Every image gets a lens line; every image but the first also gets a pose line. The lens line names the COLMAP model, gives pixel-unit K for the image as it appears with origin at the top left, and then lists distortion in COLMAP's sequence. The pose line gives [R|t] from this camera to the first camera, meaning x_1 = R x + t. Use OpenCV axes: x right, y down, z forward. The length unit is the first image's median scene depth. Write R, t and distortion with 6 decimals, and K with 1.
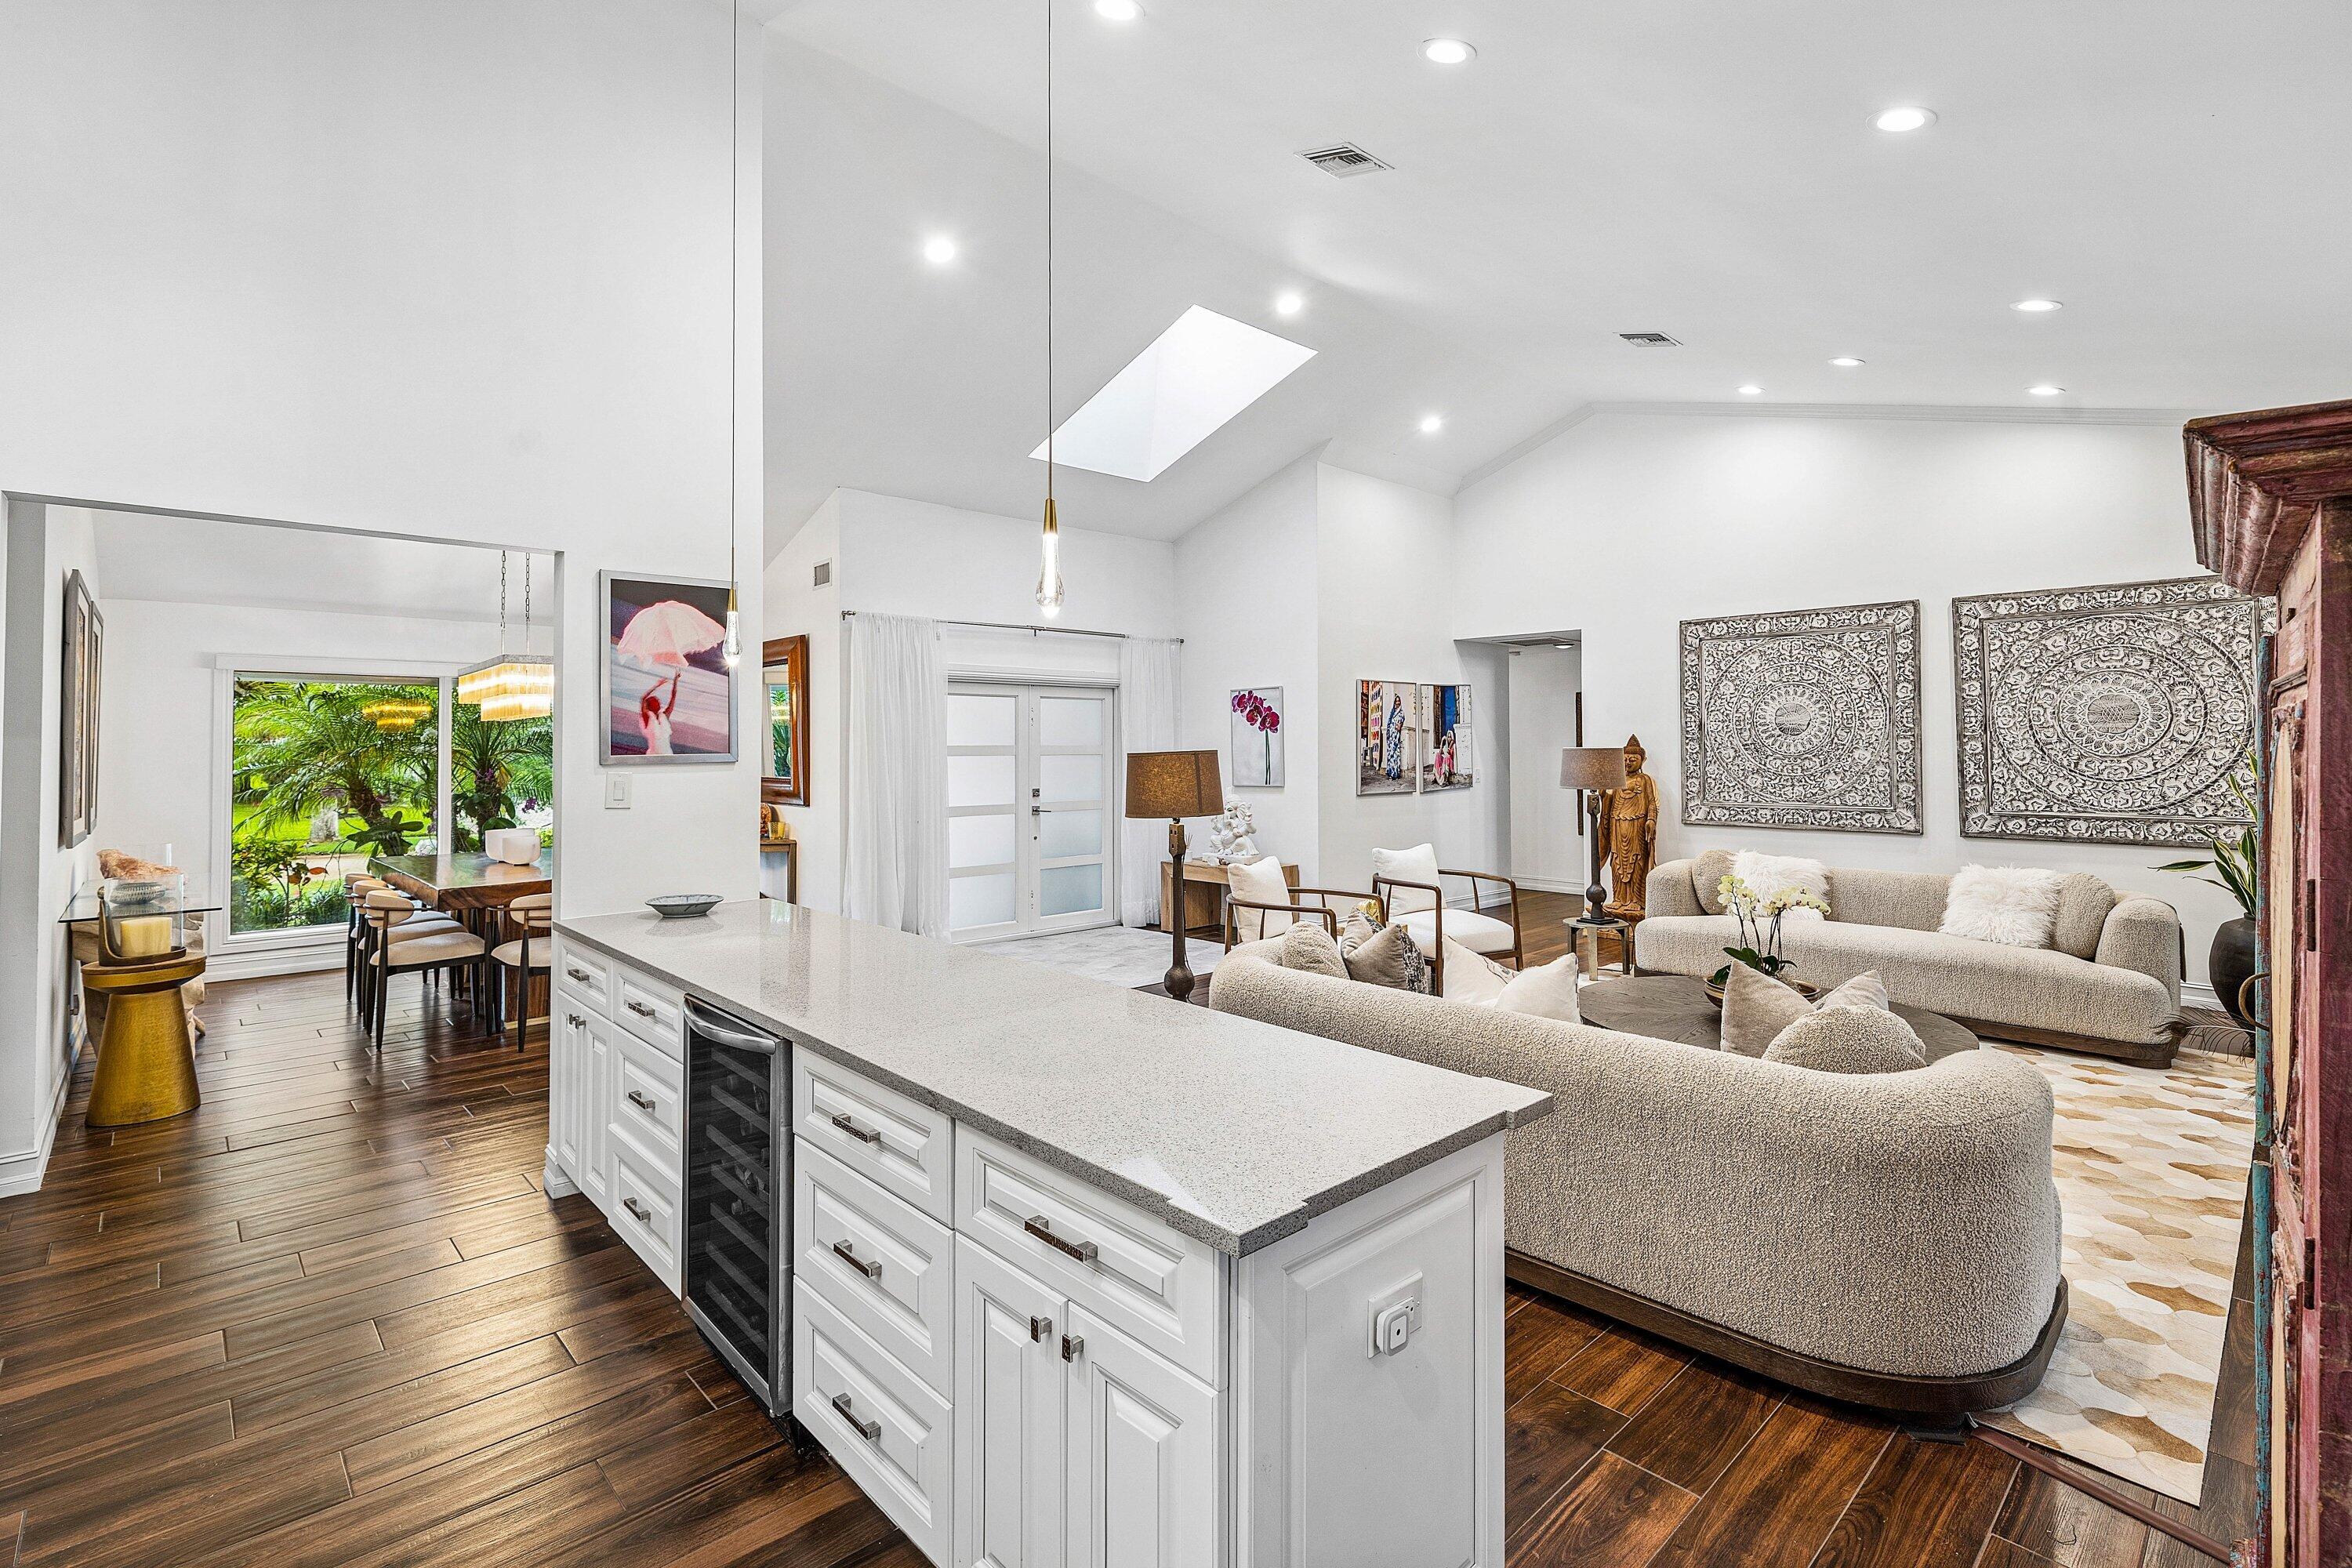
lens RADIAL K [[1058.7, 0, 1141.1], [0, 1058.7, 722.8], [0, 0, 1]] dist [-0.004785, -0.000093]
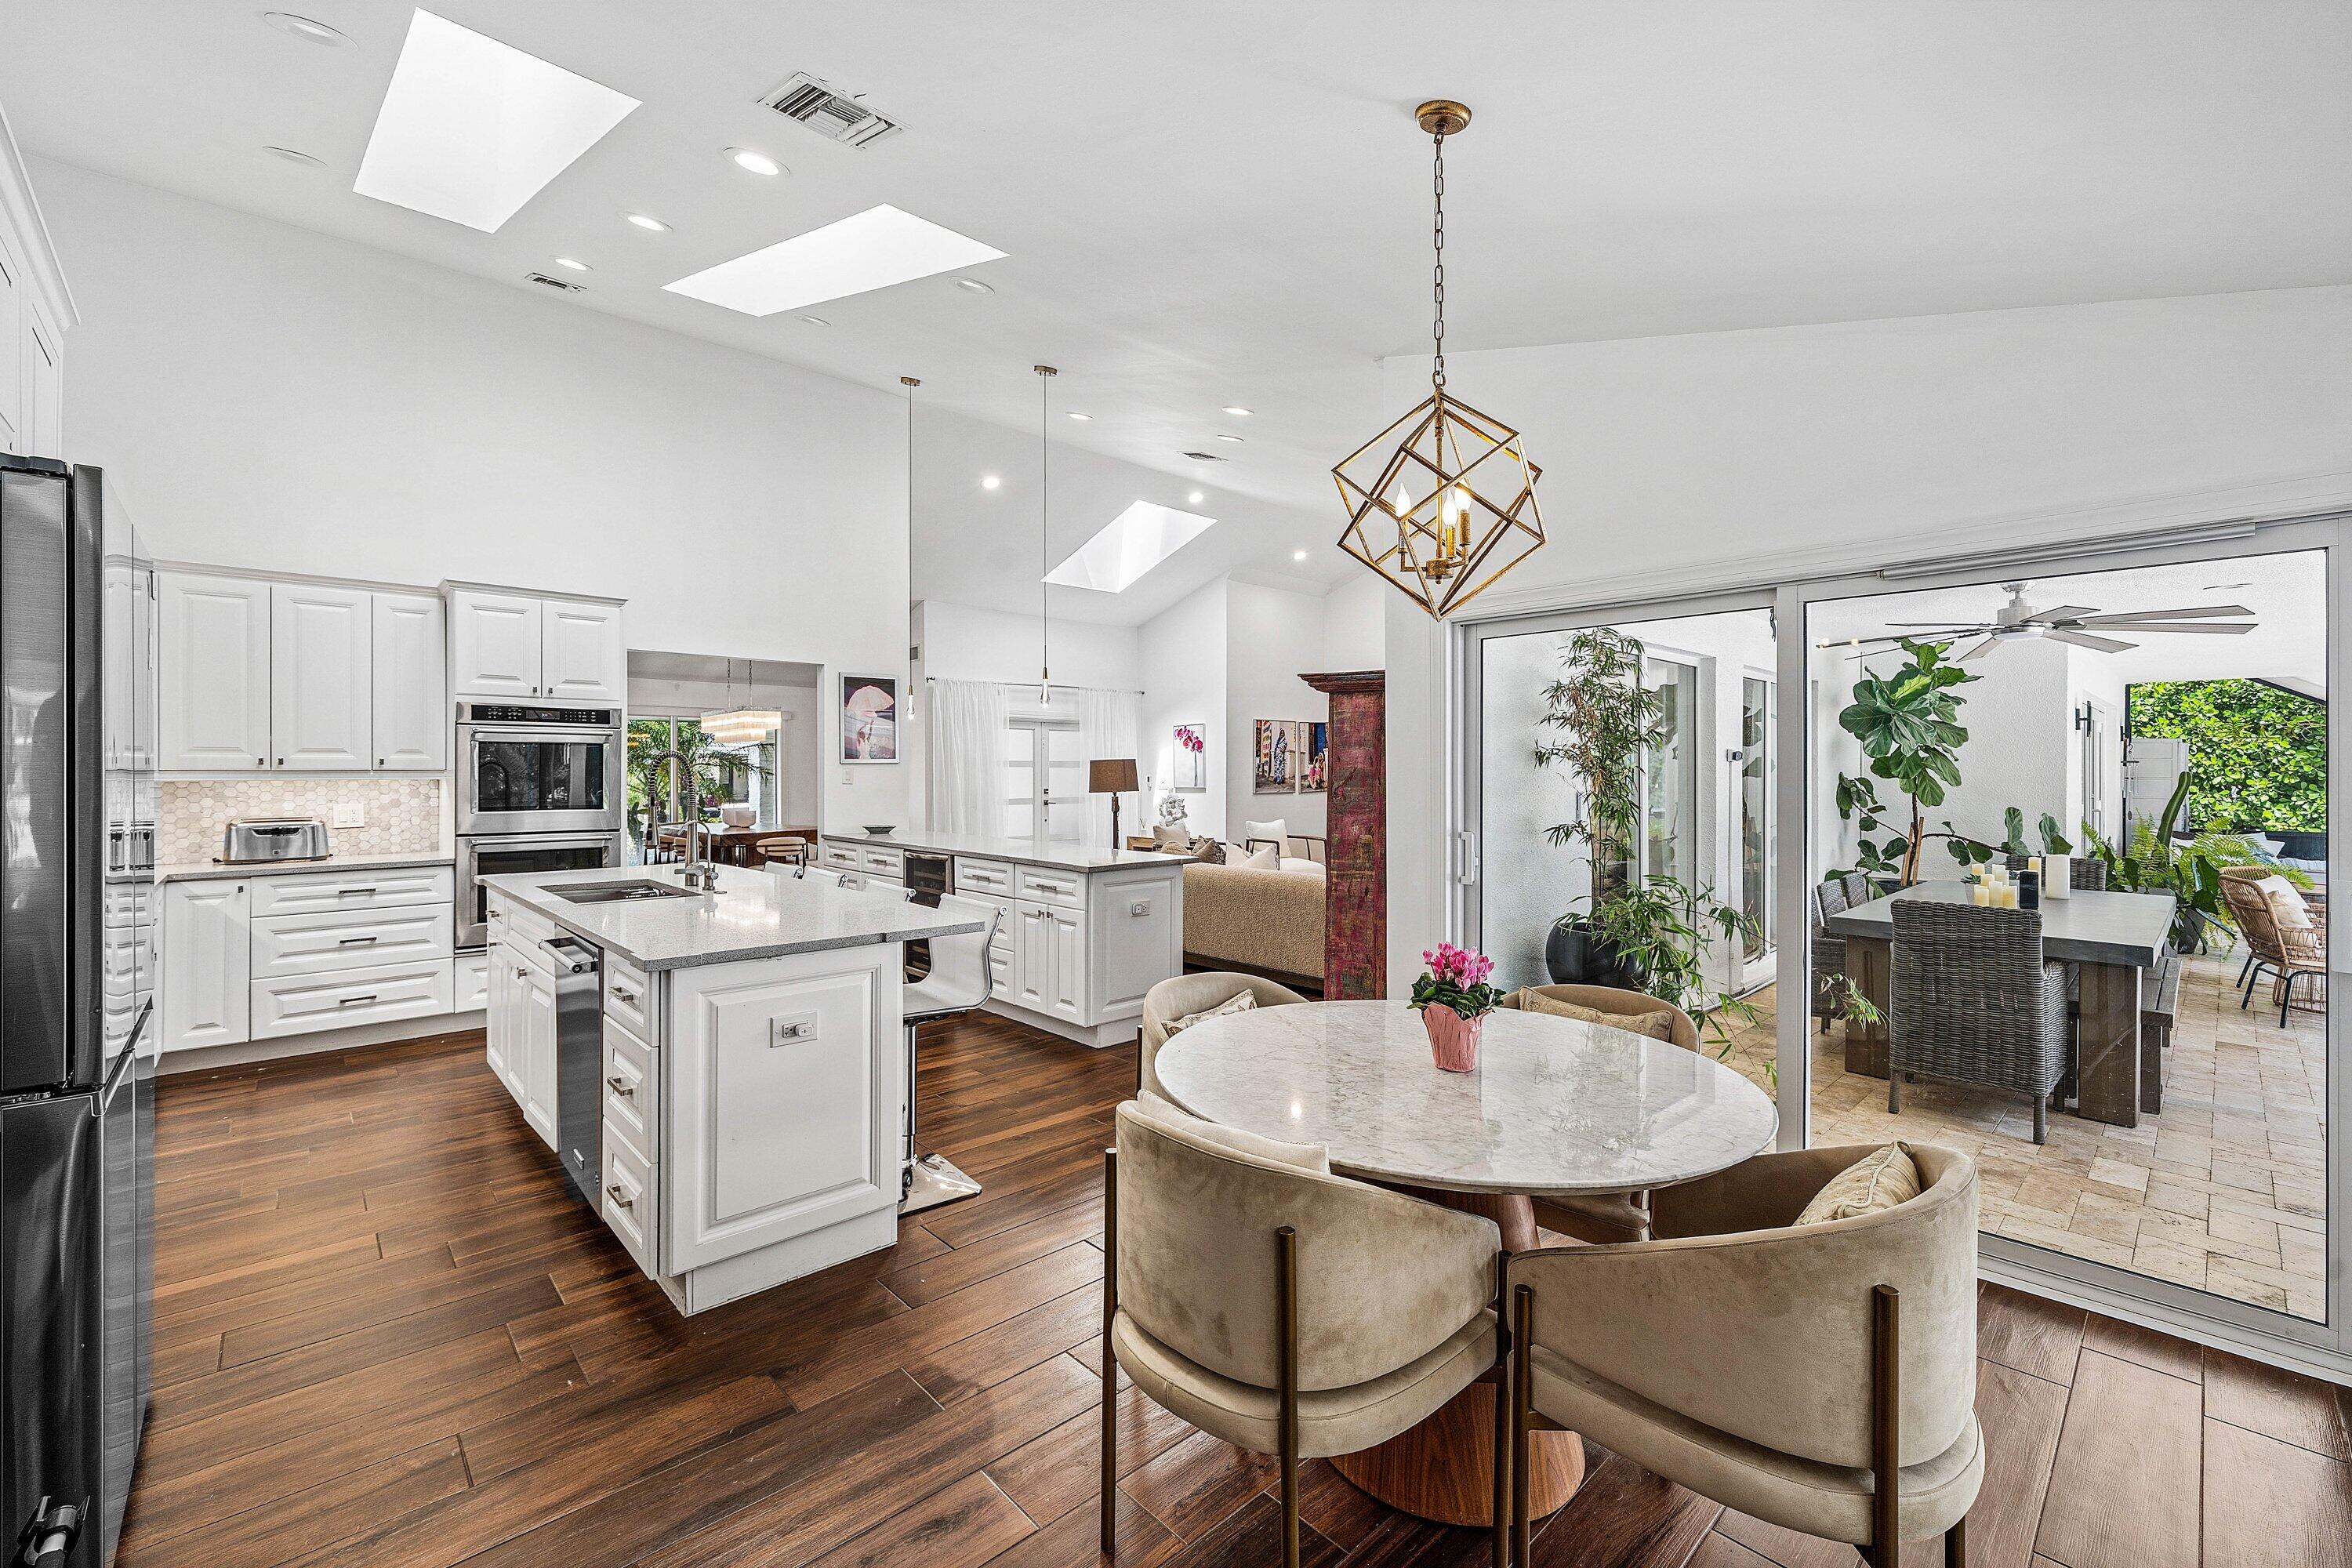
lens RADIAL K [[1058.7, 0, 1175.4], [0, 1058.7, 780.1], [0, 0, 1]] dist [-0.004785, -0.000093]
pose [[0.999871, 0.002573, 0.015847, 0.115139], [-0.003003, 0.999627, 0.027154, 0.012256], [-0.015771, -0.027198, 0.999506, -0.980107]]
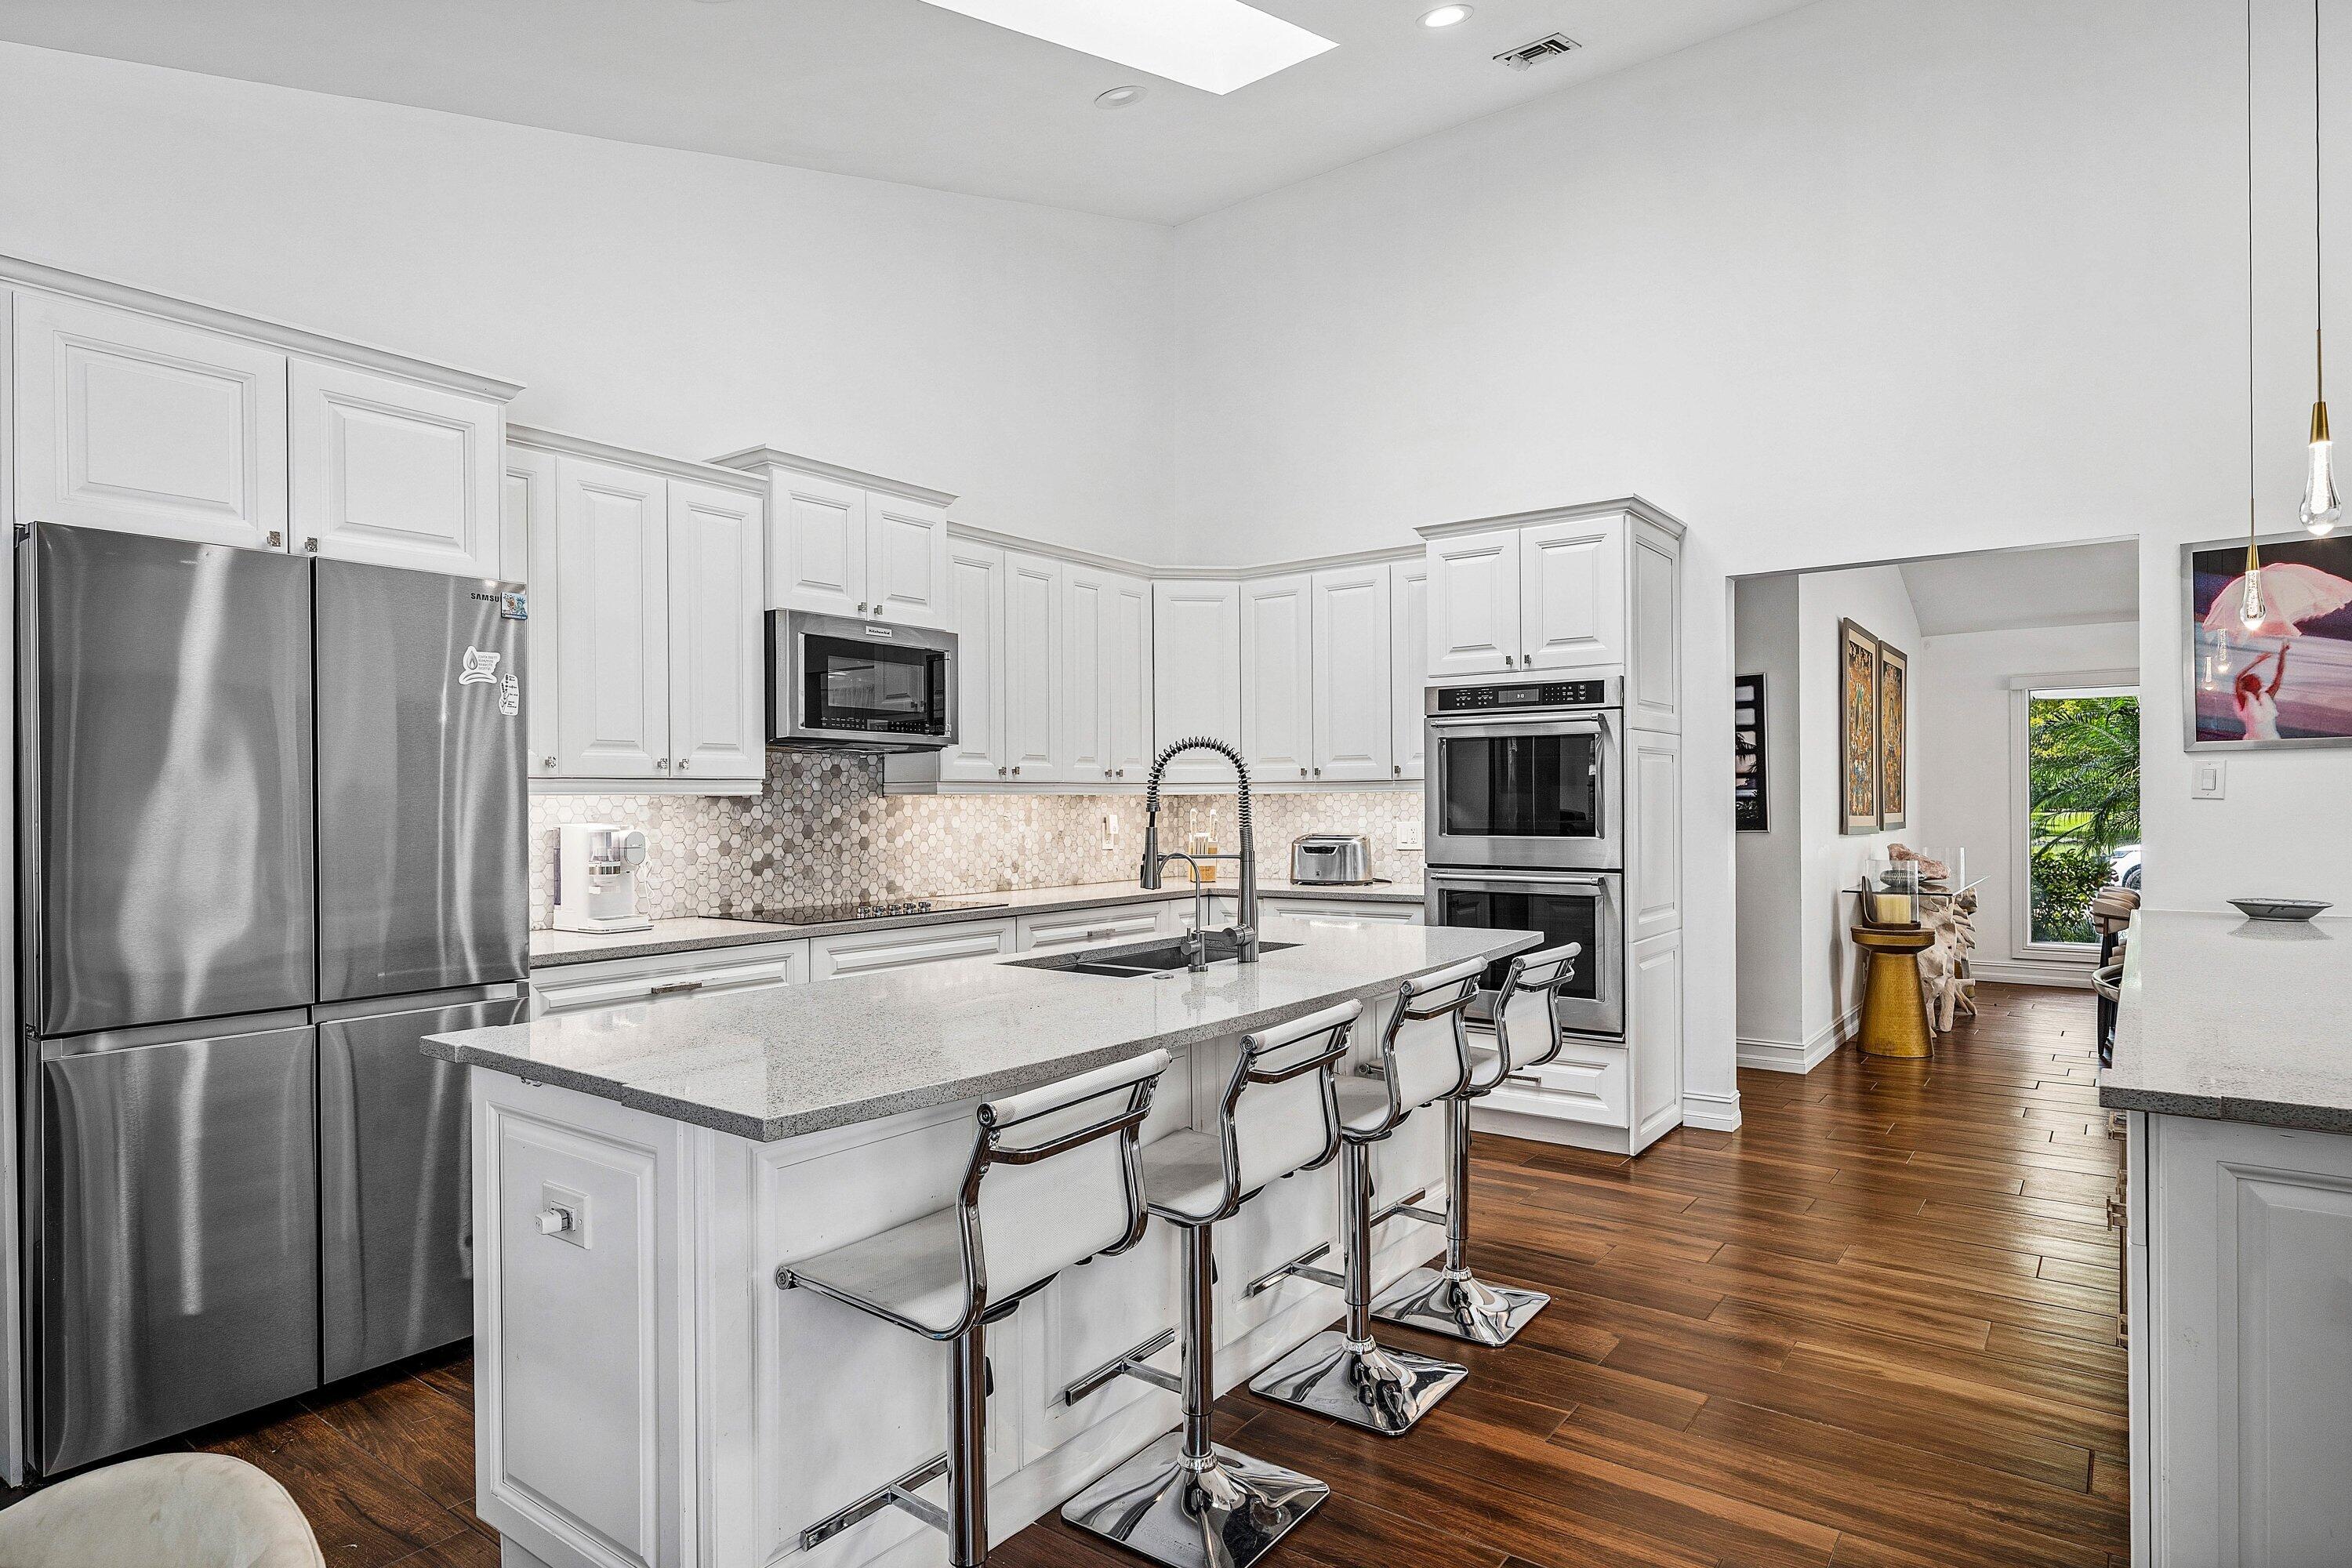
lens RADIAL K [[1300.2, 0, 1187.4], [0, 1300.2, 792.7], [0, 0, 1]] dist [-0.005643, 0.000185]
pose [[0.170236, -0.002768, -0.985399, 0.403407], [0.024051, 0.999710, 0.001347, 0.045026], [0.985110, -0.023929, 0.170253, -0.066727]]
